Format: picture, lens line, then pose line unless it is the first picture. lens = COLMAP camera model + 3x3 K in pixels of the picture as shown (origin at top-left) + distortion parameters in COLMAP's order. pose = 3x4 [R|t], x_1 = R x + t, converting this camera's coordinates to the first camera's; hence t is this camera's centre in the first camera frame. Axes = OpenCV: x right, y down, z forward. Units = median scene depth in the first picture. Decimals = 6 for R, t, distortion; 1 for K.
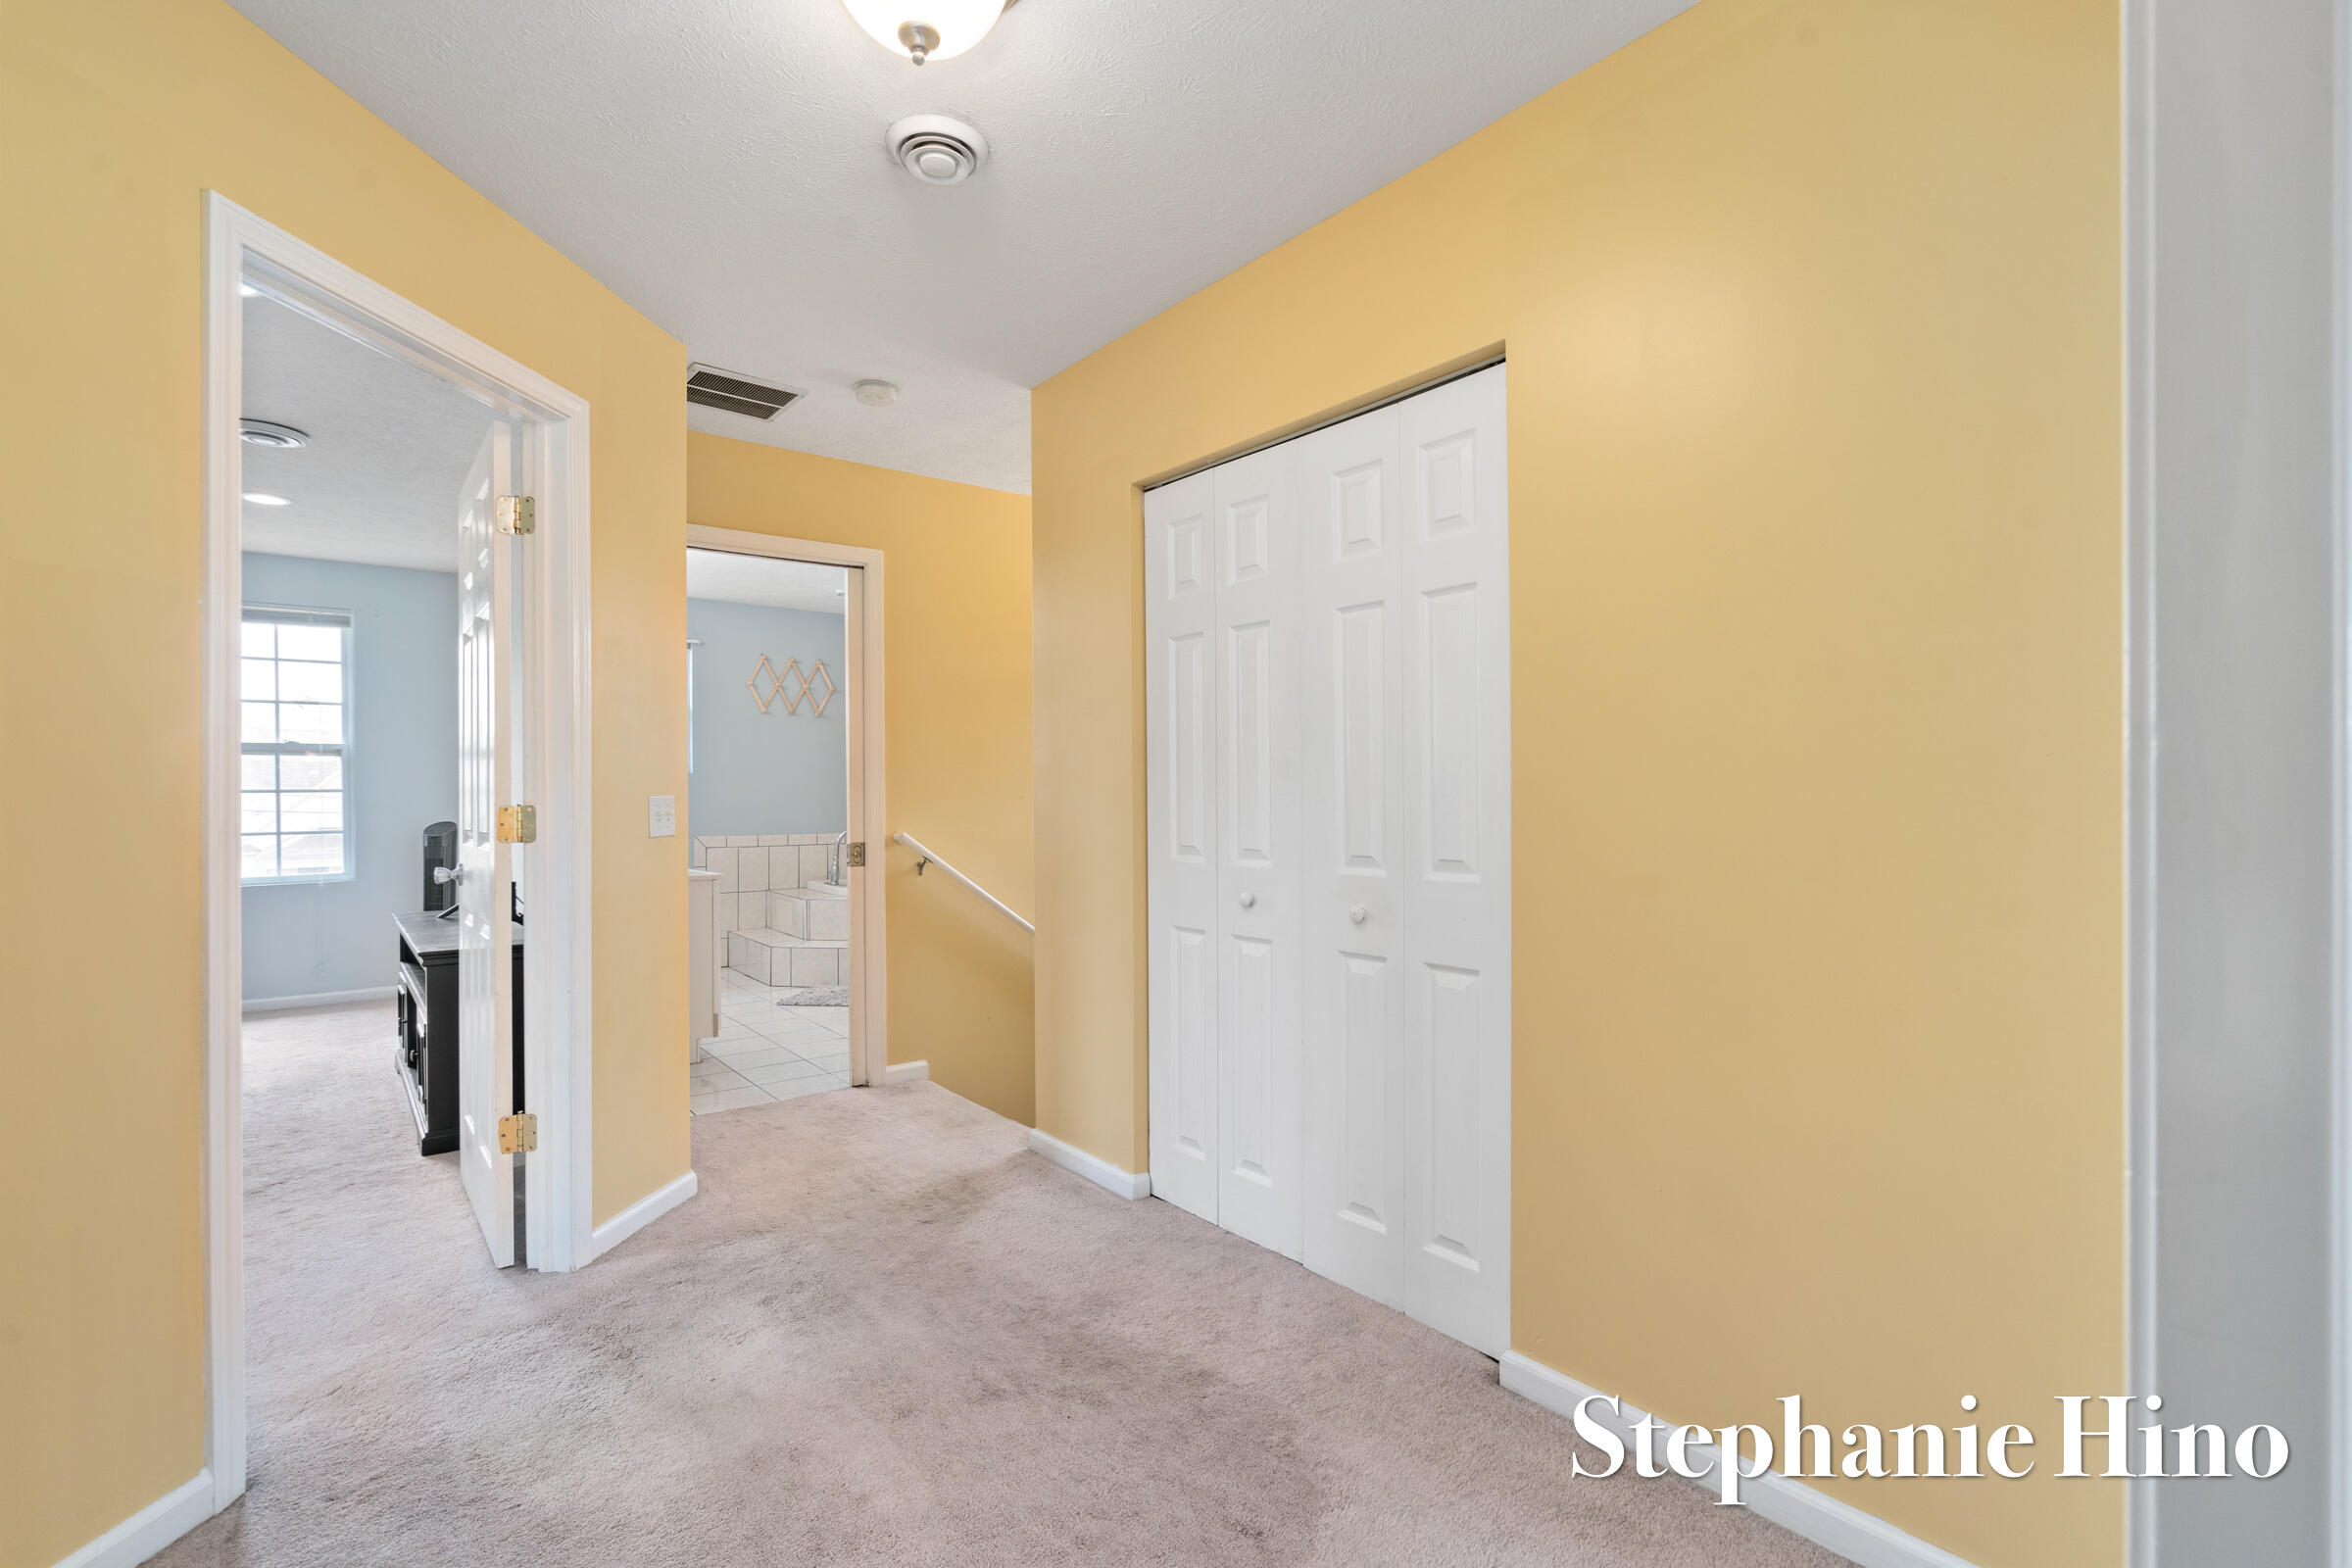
lens RADIAL K [[1079.2, 0, 1177.5], [0, 1079.2, 781.7], [0, 0, 1]] dist [-0.003216, 0.000090]
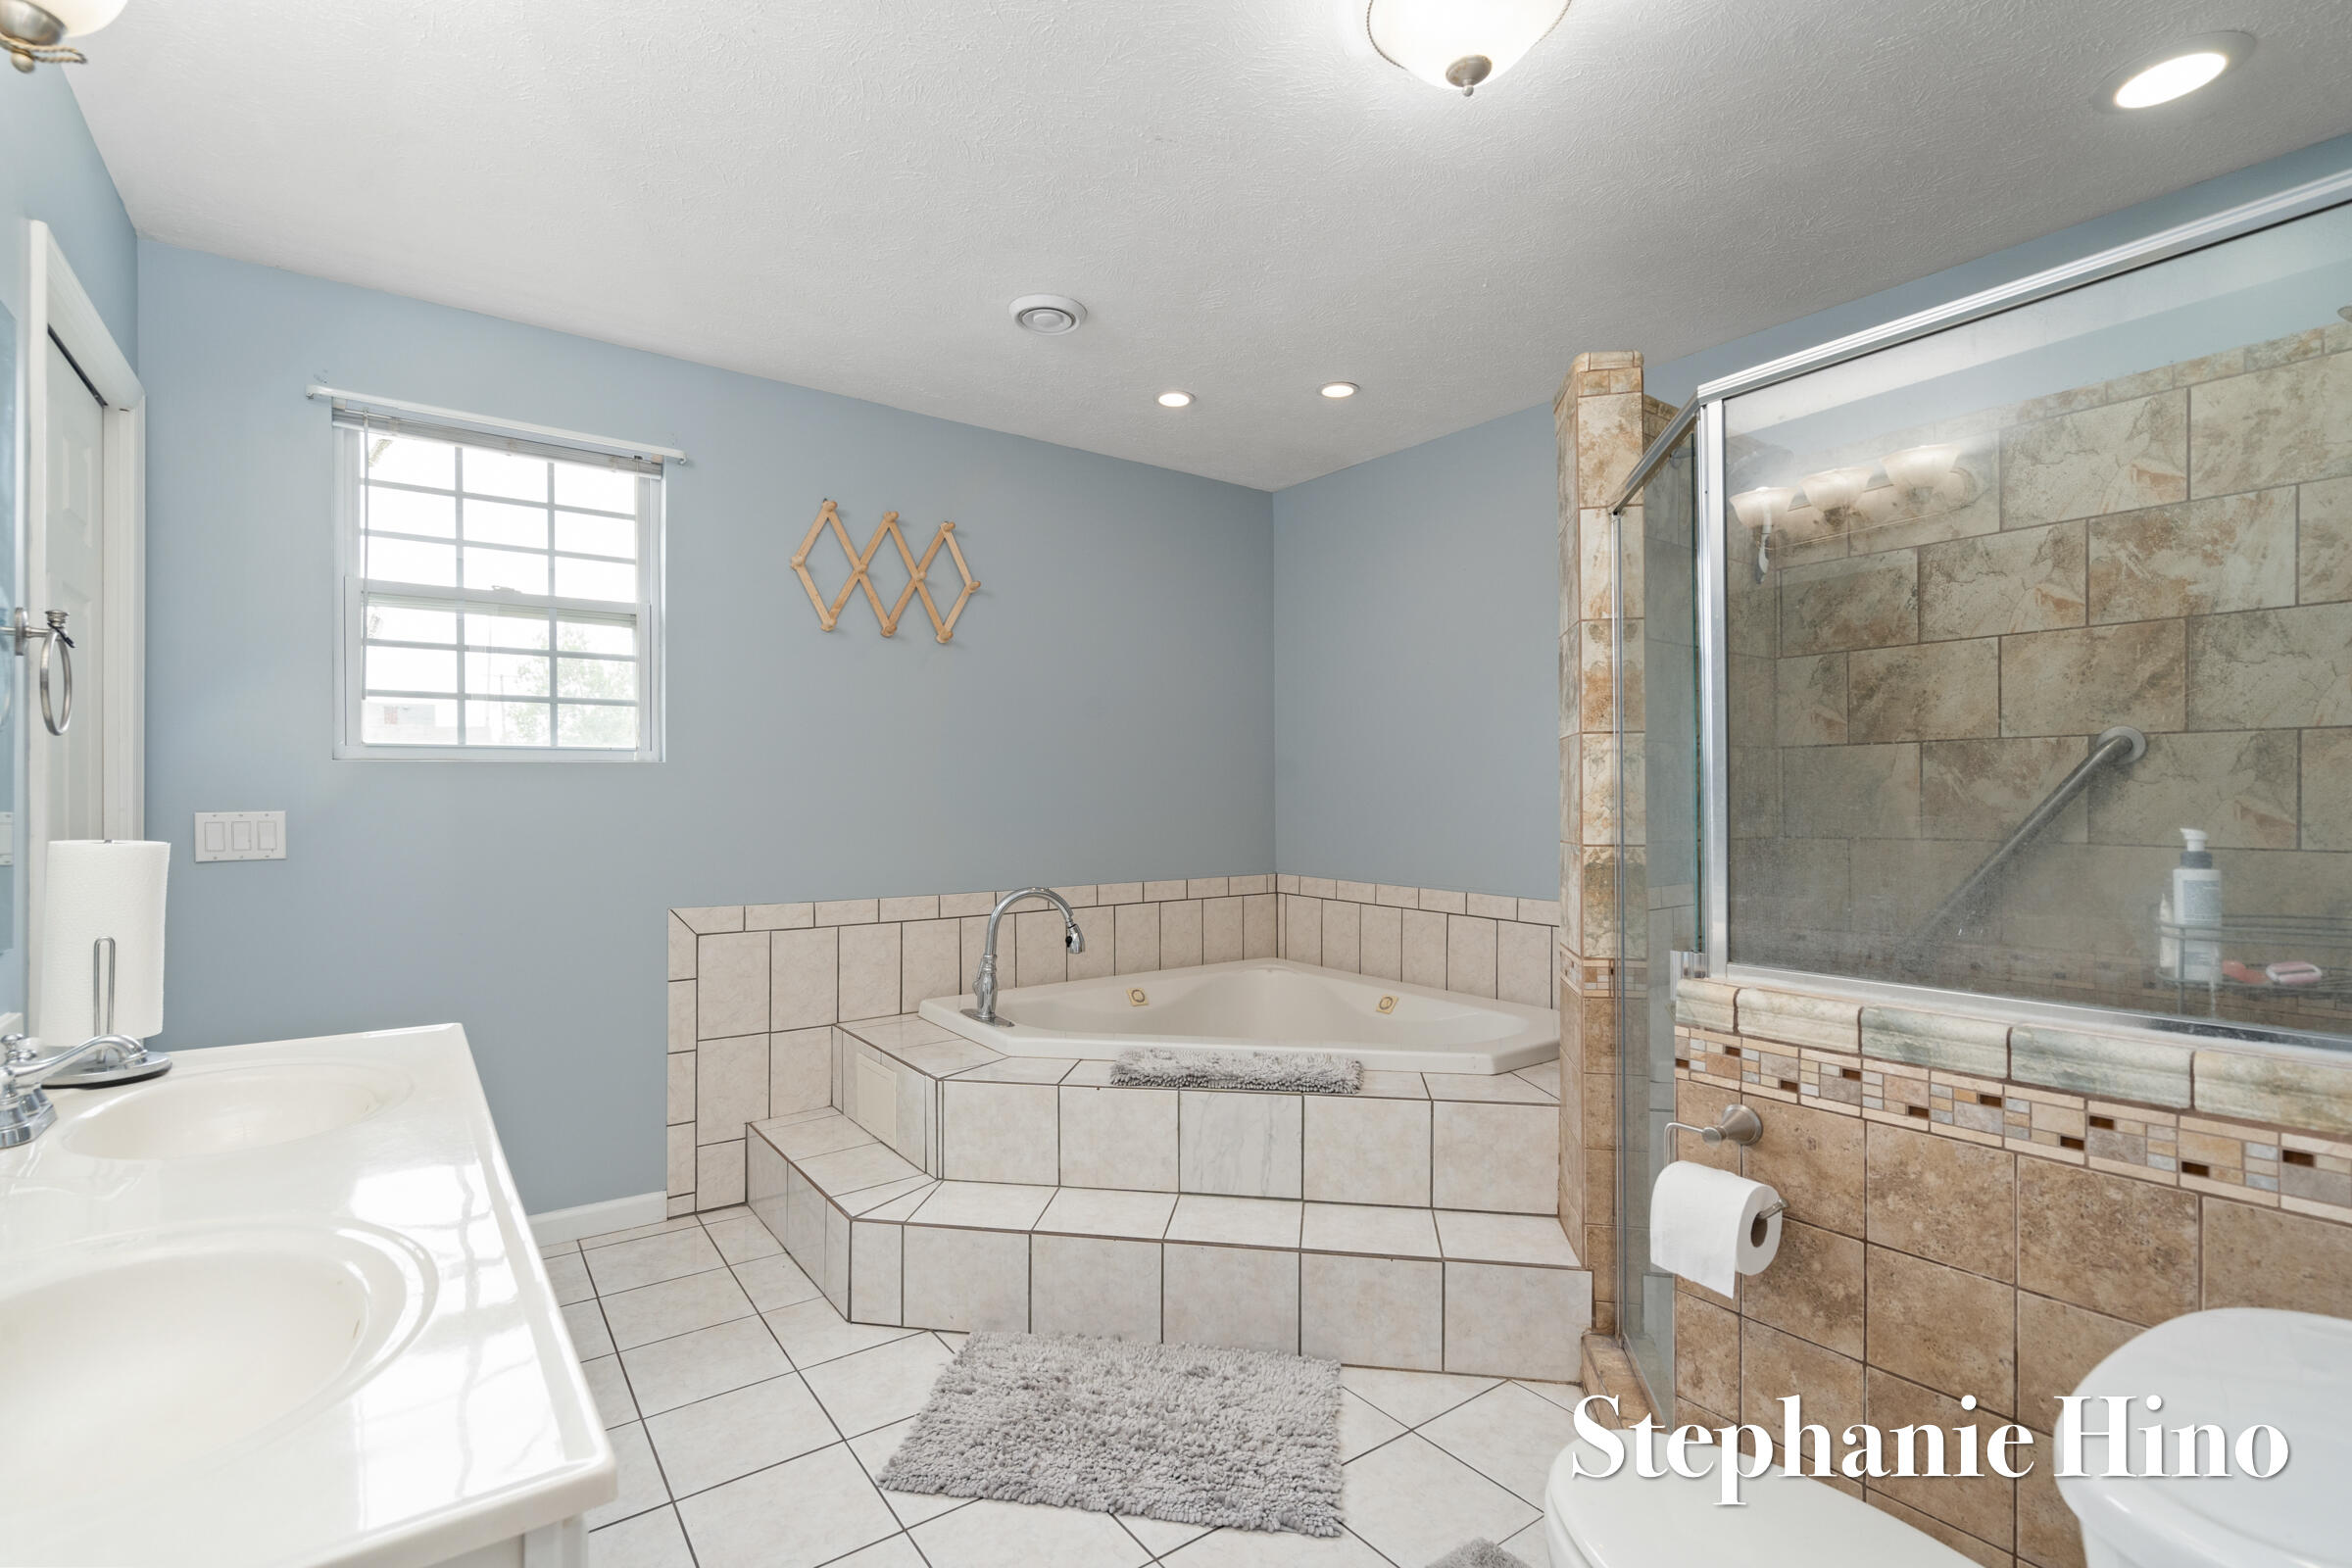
lens RADIAL K [[1079.2, 0, 1175.8], [0, 1079.2, 787.5], [0, 0, 1]] dist [-0.003216, 0.000090]
pose [[0.998984, 0.001406, -0.045040, -0.216898], [-0.001613, 0.999988, -0.004574, 0.003597], [0.045033, 0.004642, 0.998975, 0.554236]]
